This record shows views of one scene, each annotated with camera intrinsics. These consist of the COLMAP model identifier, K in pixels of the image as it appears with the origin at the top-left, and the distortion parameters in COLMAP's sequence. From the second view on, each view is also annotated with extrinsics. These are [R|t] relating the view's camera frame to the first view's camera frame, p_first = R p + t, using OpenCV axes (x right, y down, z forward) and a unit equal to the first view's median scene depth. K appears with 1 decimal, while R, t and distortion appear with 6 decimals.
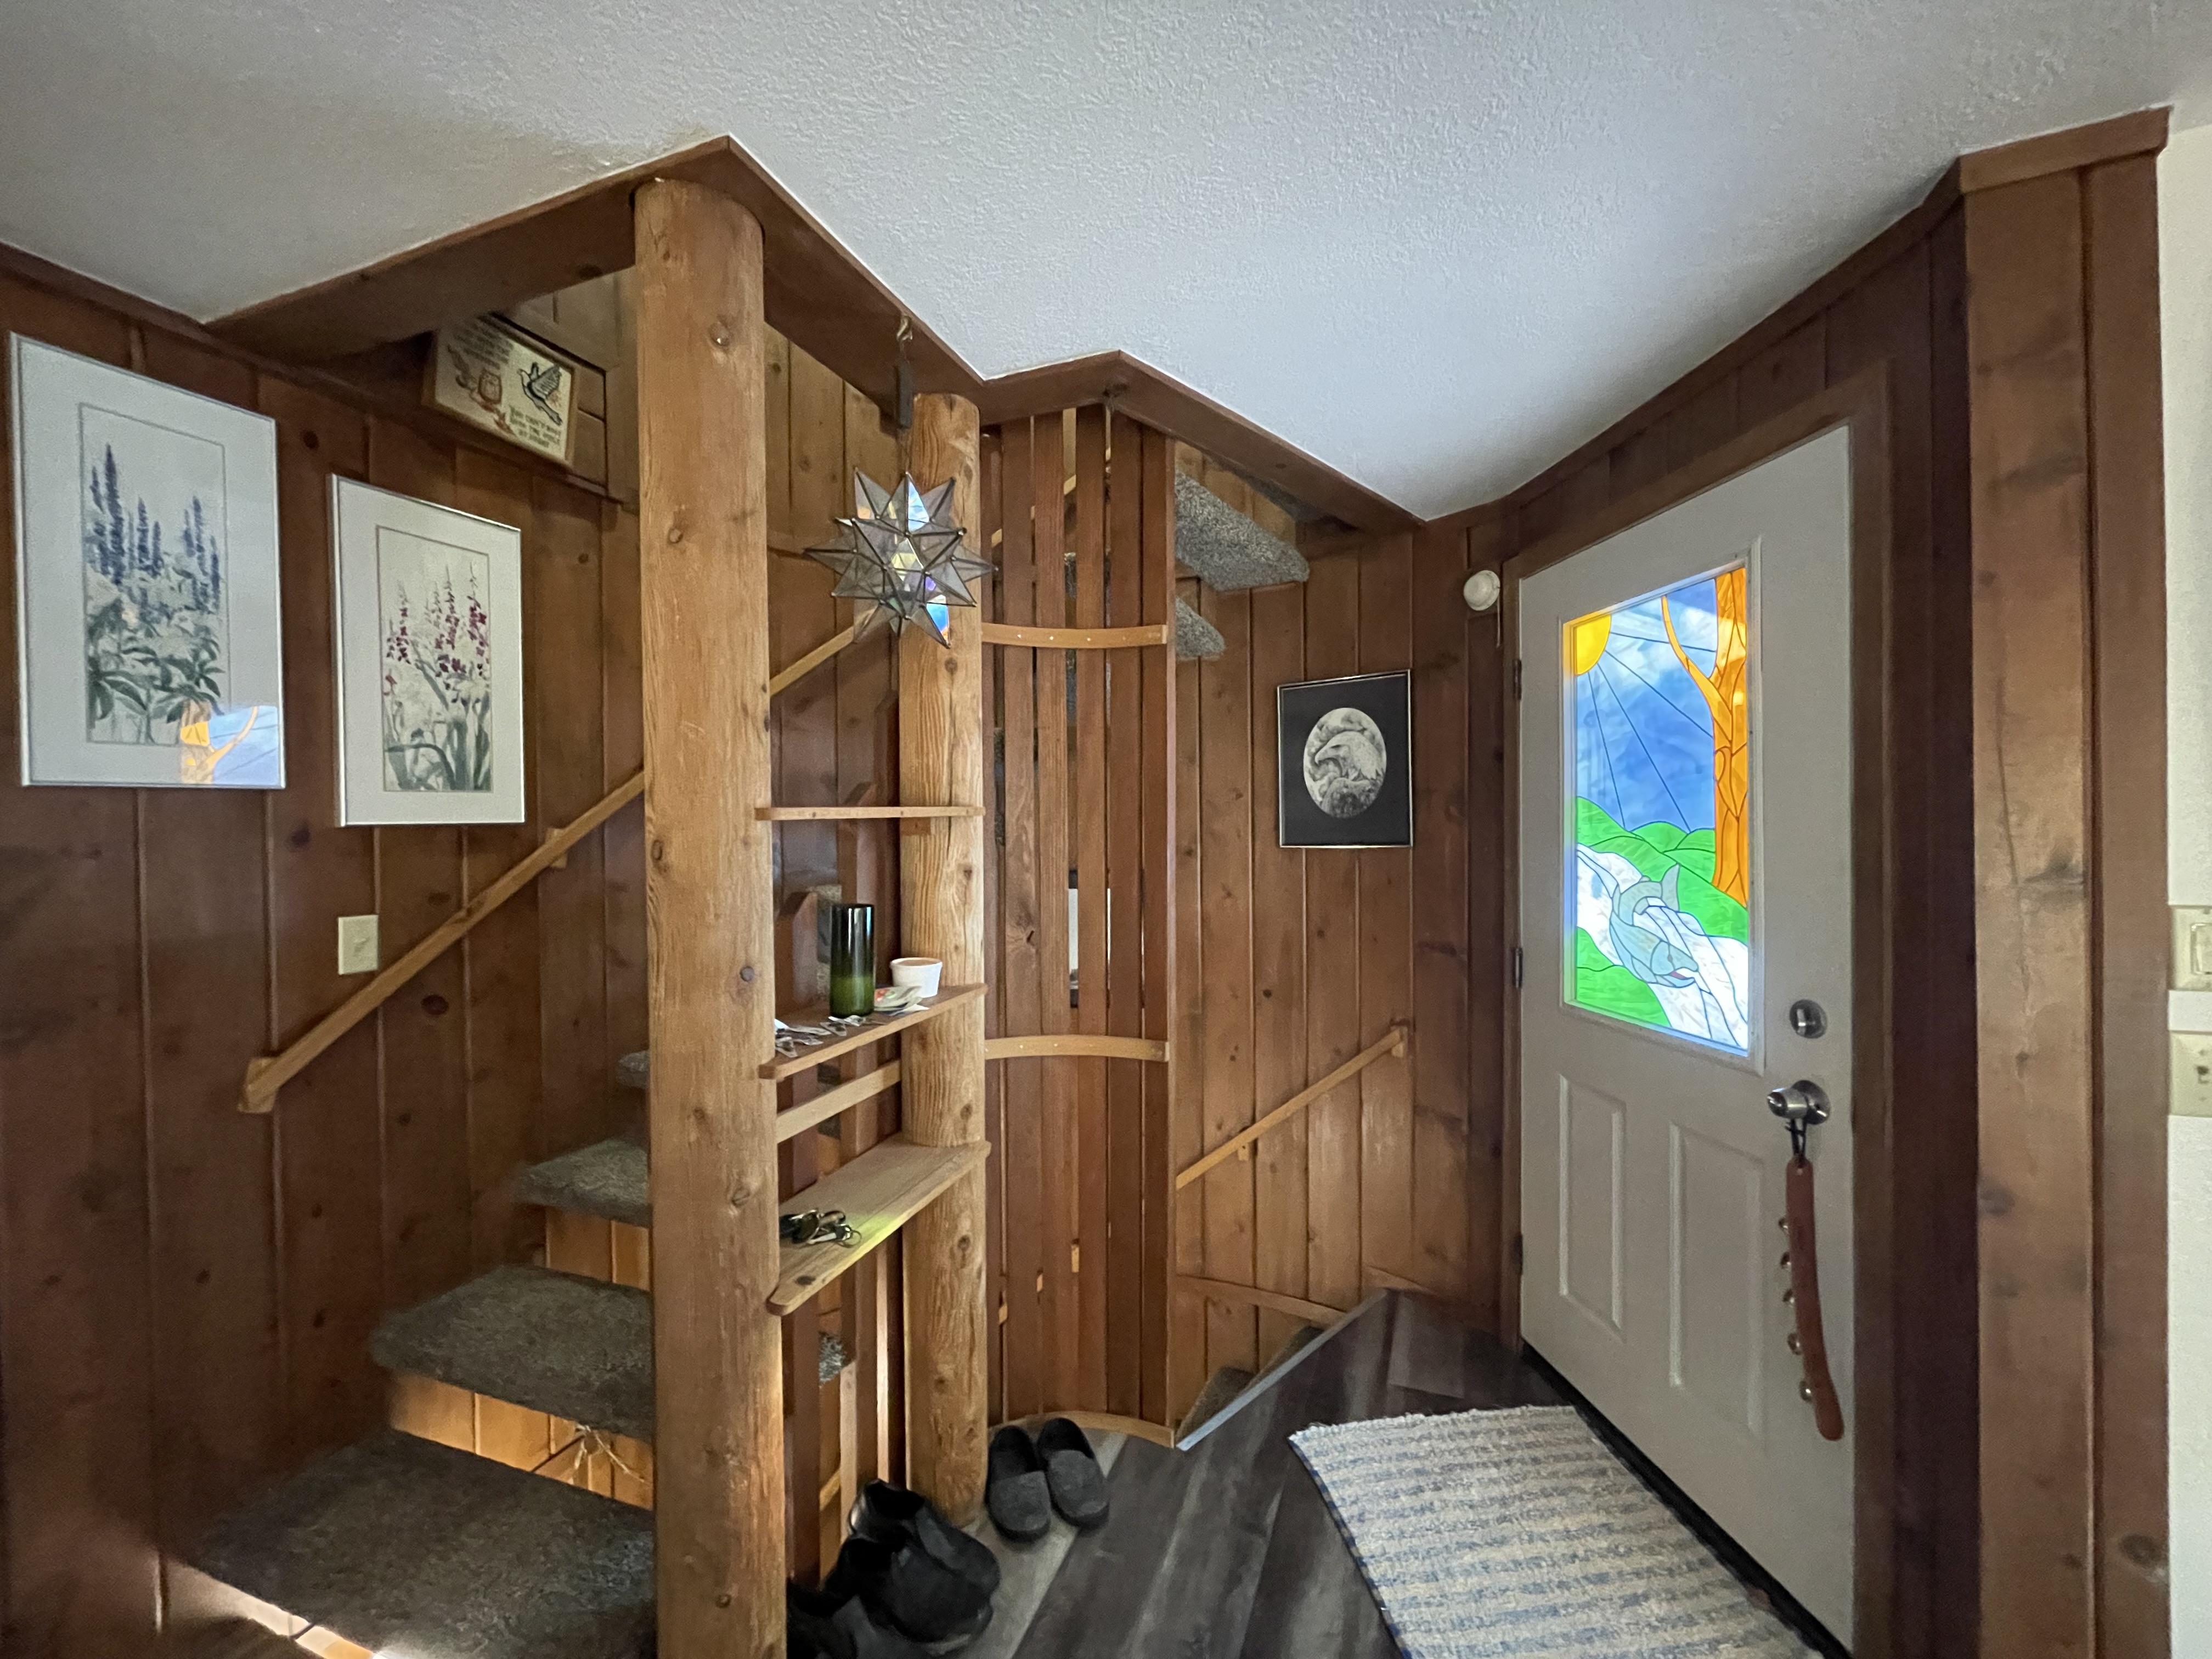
lens RADIAL K [[892.7, 0, 1106.0], [0, 892.7, 829.5], [0, 0, 1]] dist [-0.003136, -0.000305]
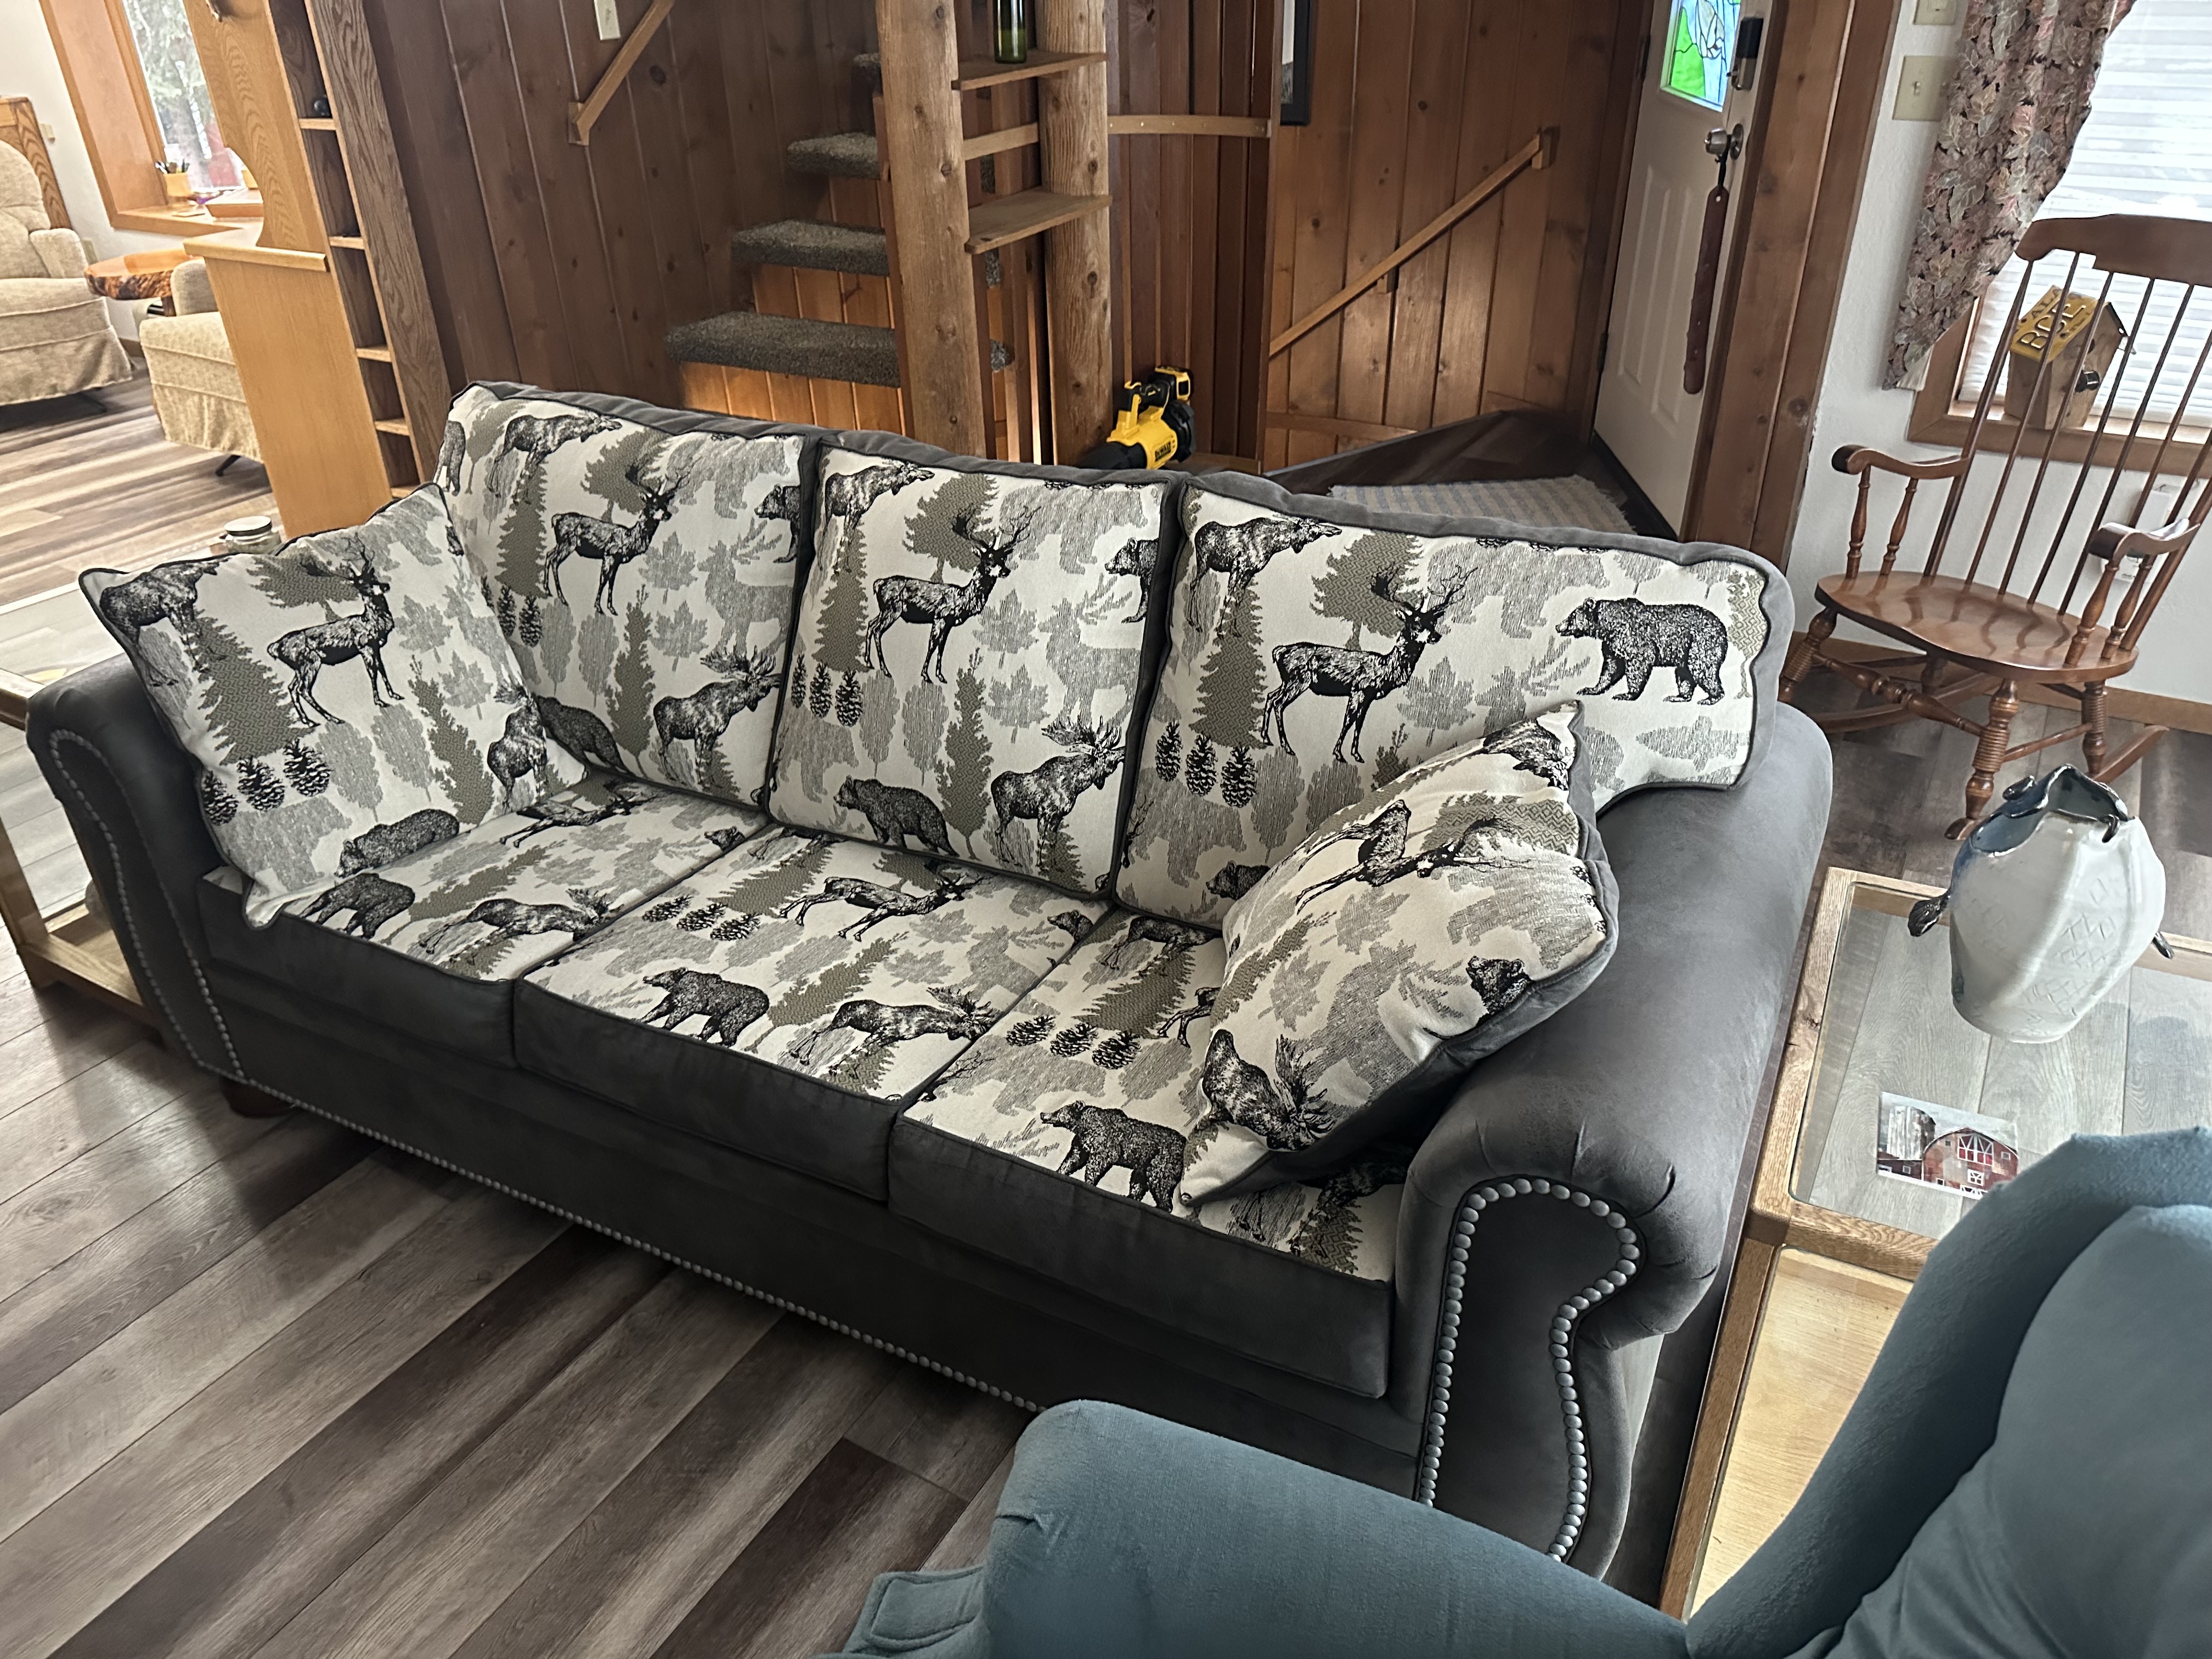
lens RADIAL K [[1578.3, 0, 1131.0], [0, 1578.3, 835.1], [0, 0, 1]] dist [0.001347, -0.003892]
pose [[0.987241, 0.073302, -0.141361, 0.266127], [0.008545, 0.862076, 0.506707, 0.007577], [0.159007, -0.501450, 0.850450, -1.280355]]
